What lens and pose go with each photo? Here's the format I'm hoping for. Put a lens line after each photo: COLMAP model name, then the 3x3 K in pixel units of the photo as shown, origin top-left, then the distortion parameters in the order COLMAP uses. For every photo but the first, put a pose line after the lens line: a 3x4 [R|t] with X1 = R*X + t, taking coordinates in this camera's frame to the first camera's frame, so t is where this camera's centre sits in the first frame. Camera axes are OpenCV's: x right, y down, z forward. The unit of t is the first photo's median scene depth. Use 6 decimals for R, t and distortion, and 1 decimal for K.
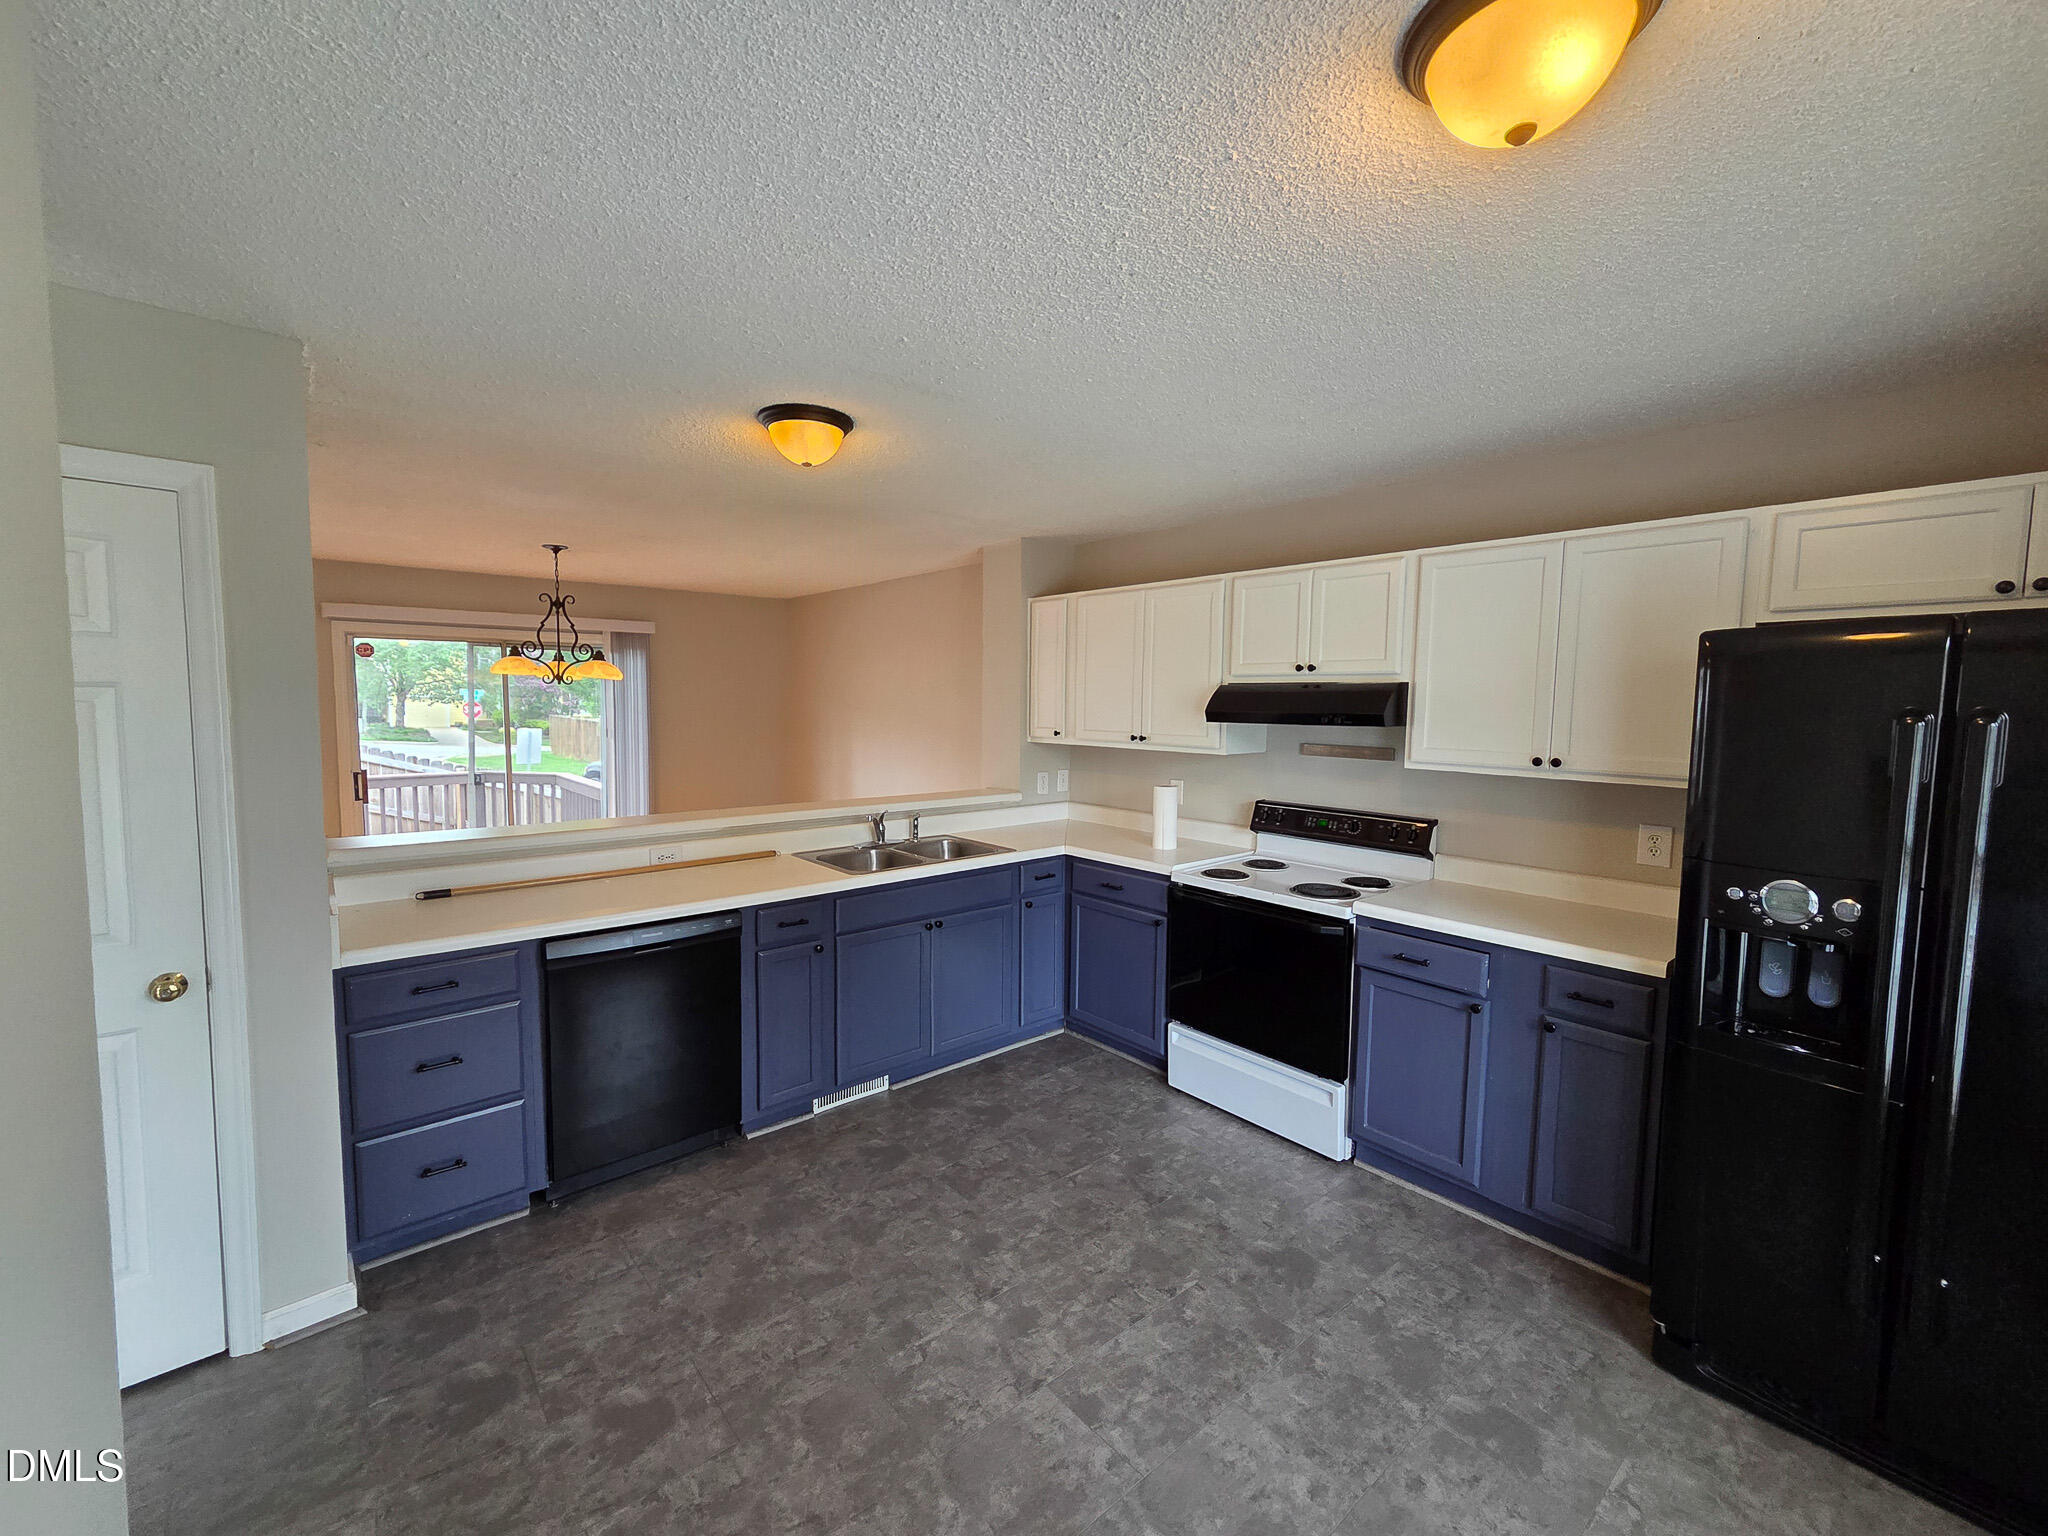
lens RADIAL K [[845.5, 0, 1005.7], [0, 845.5, 771.3], [0, 0, 1]] dist [0.004231, -0.001611]
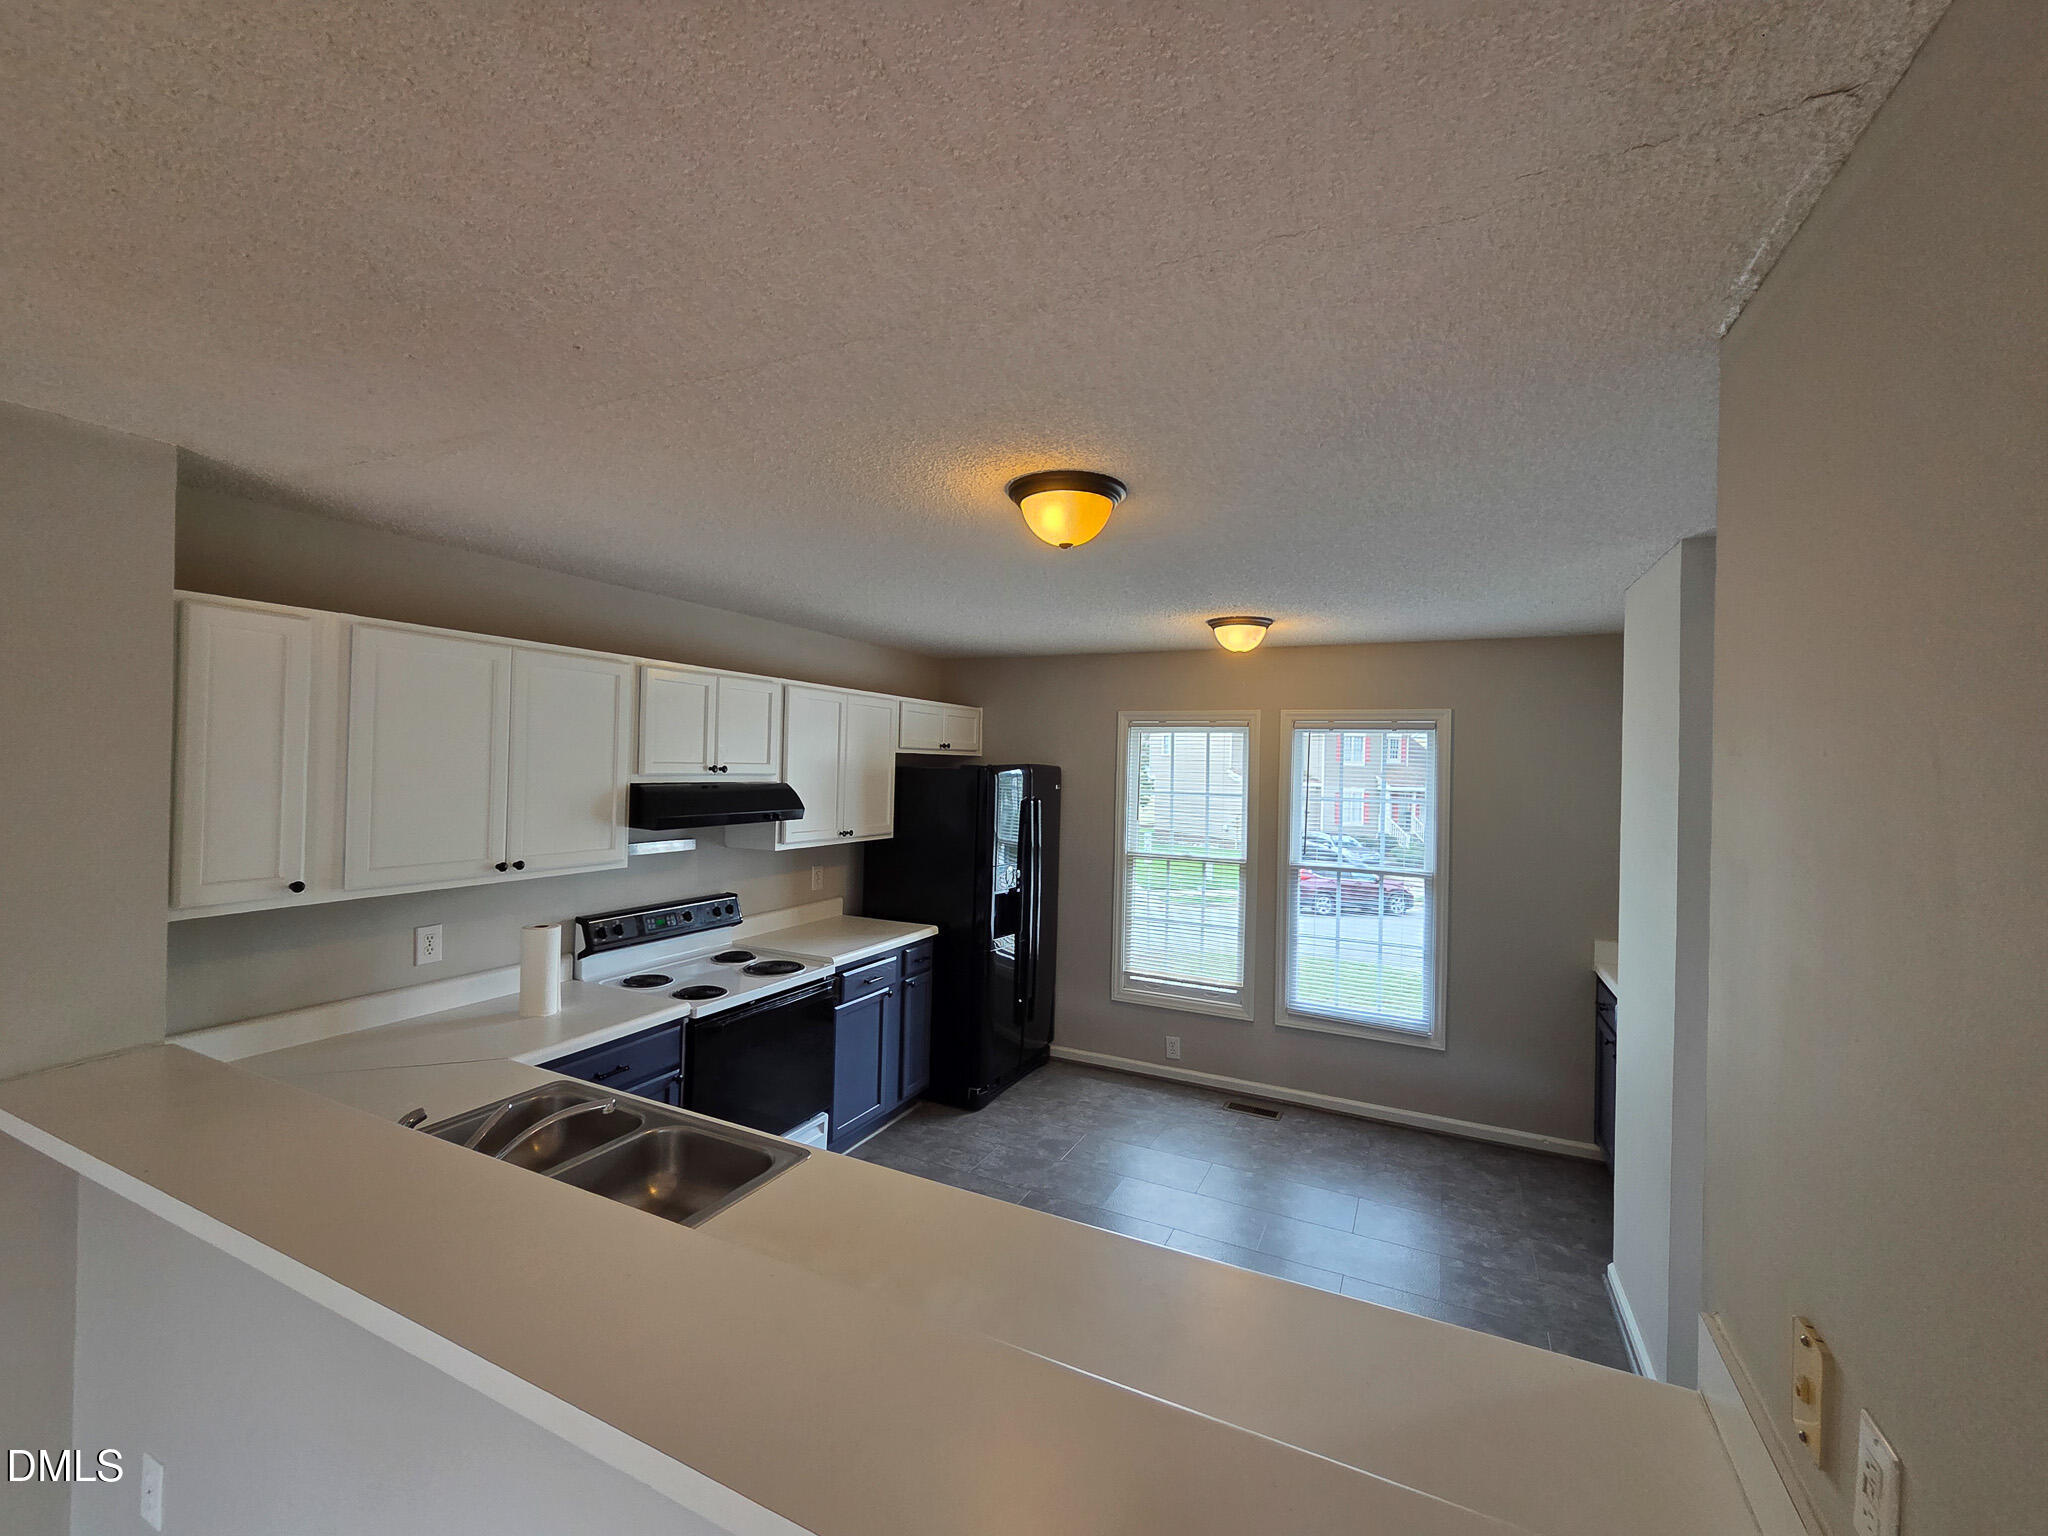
lens RADIAL K [[845.5, 0, 1017.6], [0, 845.5, 759.0], [0, 0, 1]] dist [0.004231, -0.001611]
pose [[-0.405974, -0.015998, 0.913745, -0.999721], [0.048294, 0.998074, 0.038931, -0.210237], [-0.912608, 0.059933, -0.404419, 1.450186]]
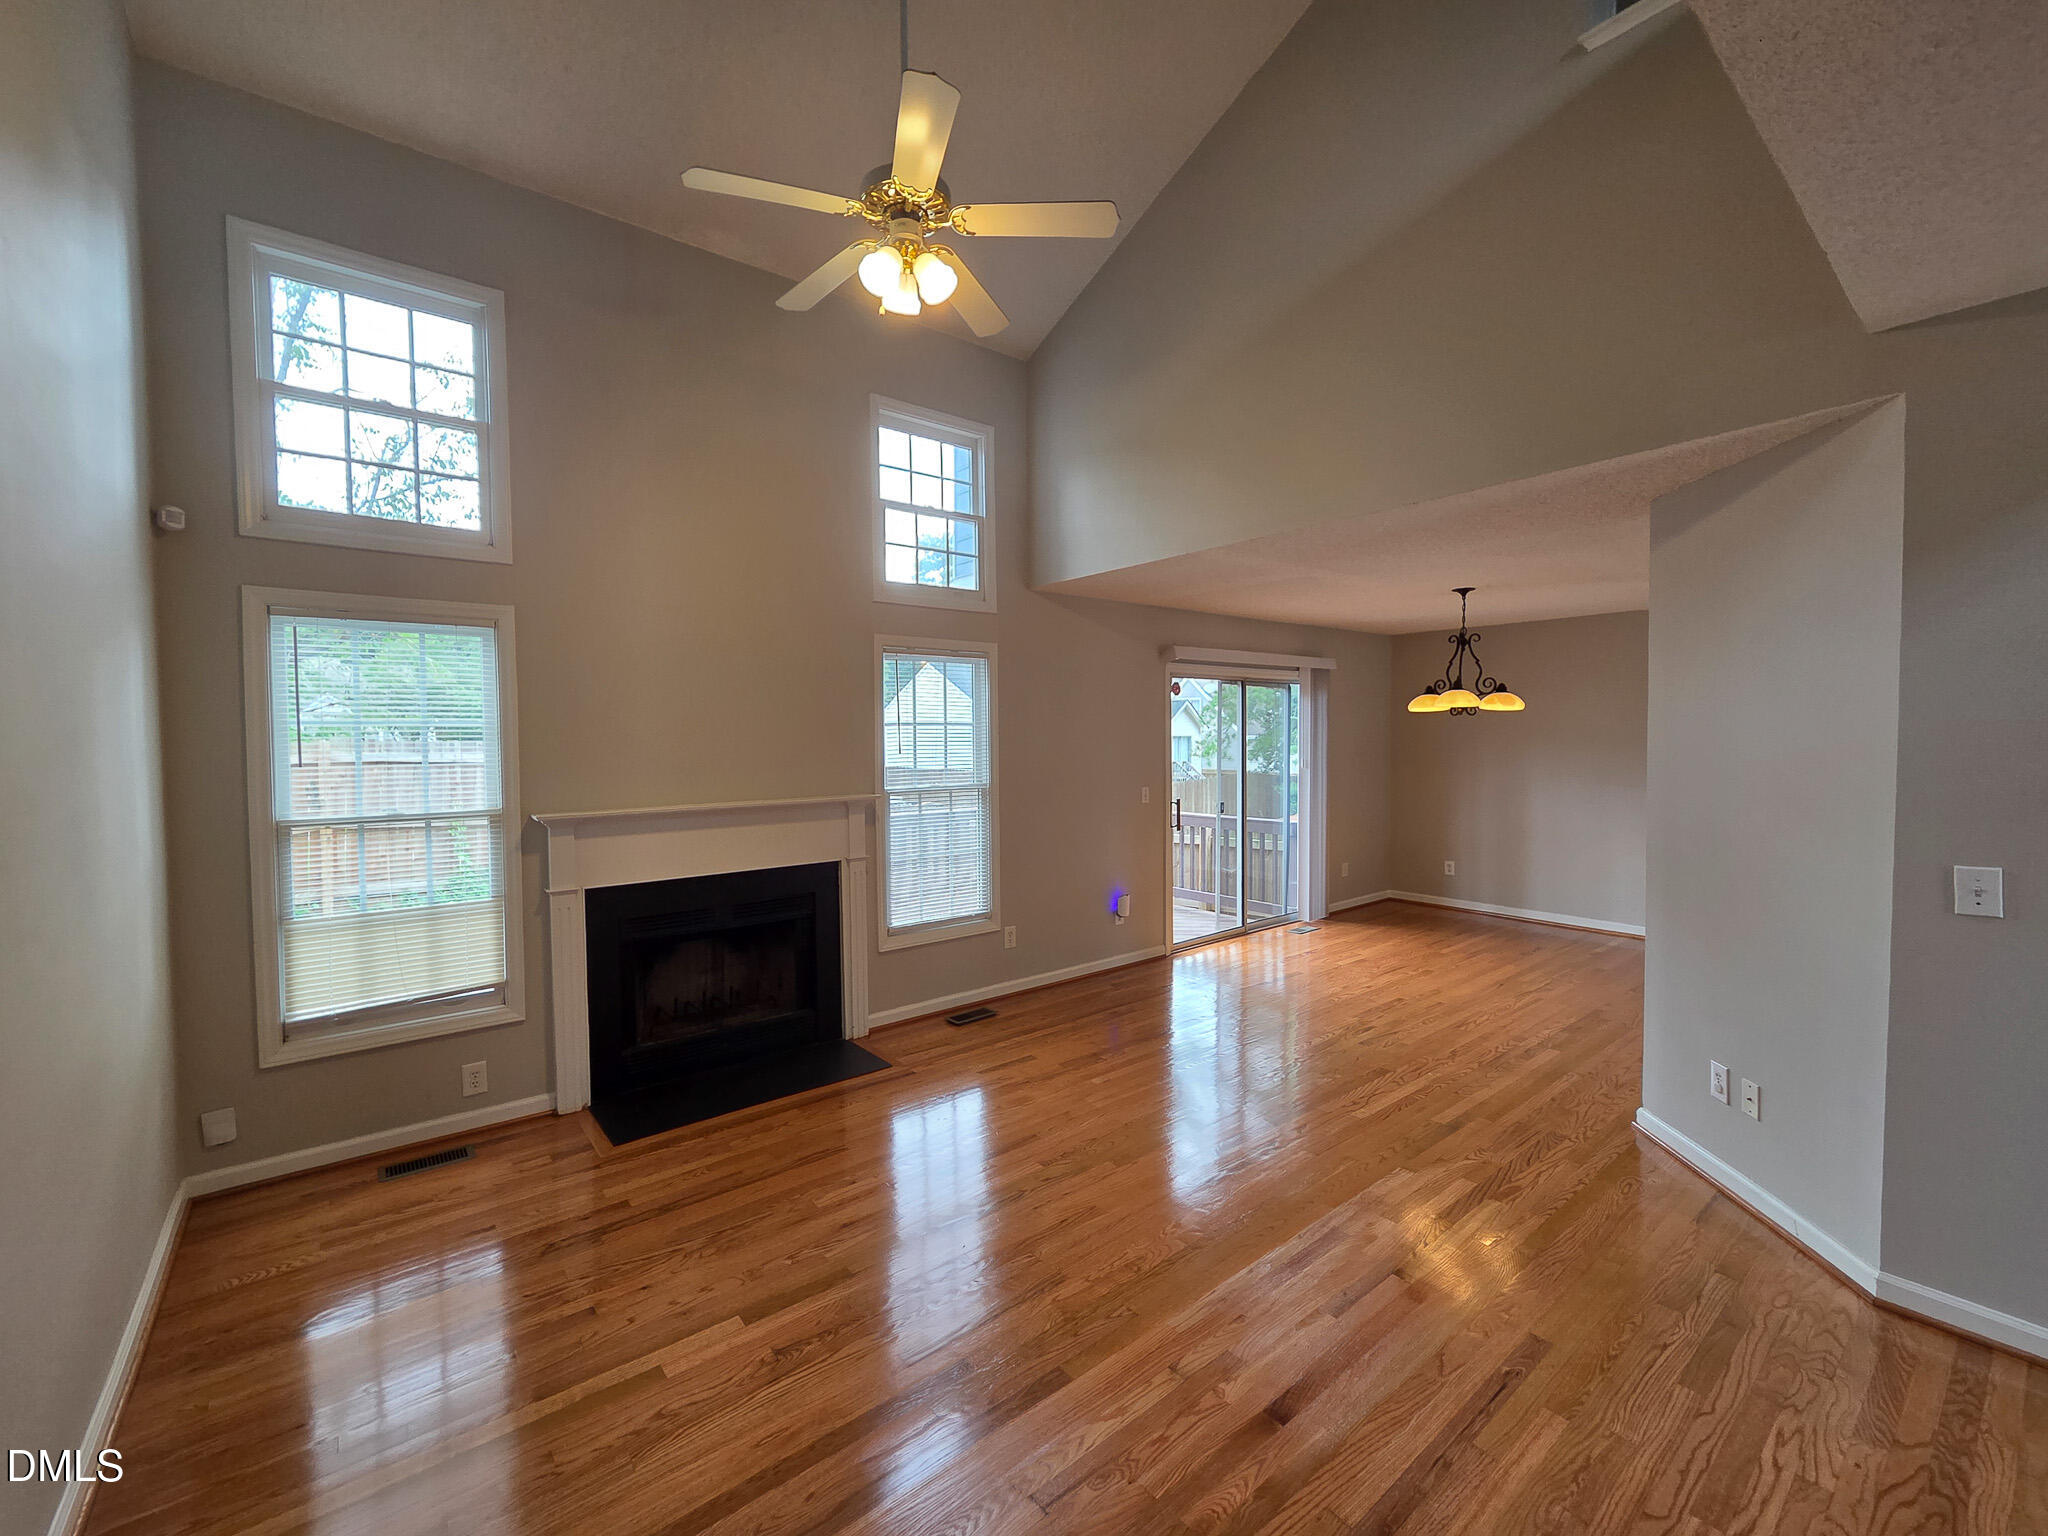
lens RADIAL K [[845.5, 0, 1012.6], [0, 845.5, 759.6], [0, 0, 1]] dist [0.004231, -0.001611]
pose [[0.999402, -0.016676, -0.030284, -2.147520], [0.015037, 0.998452, -0.053544, 0.007796], [0.031130, 0.053056, 0.998106, -0.236812]]
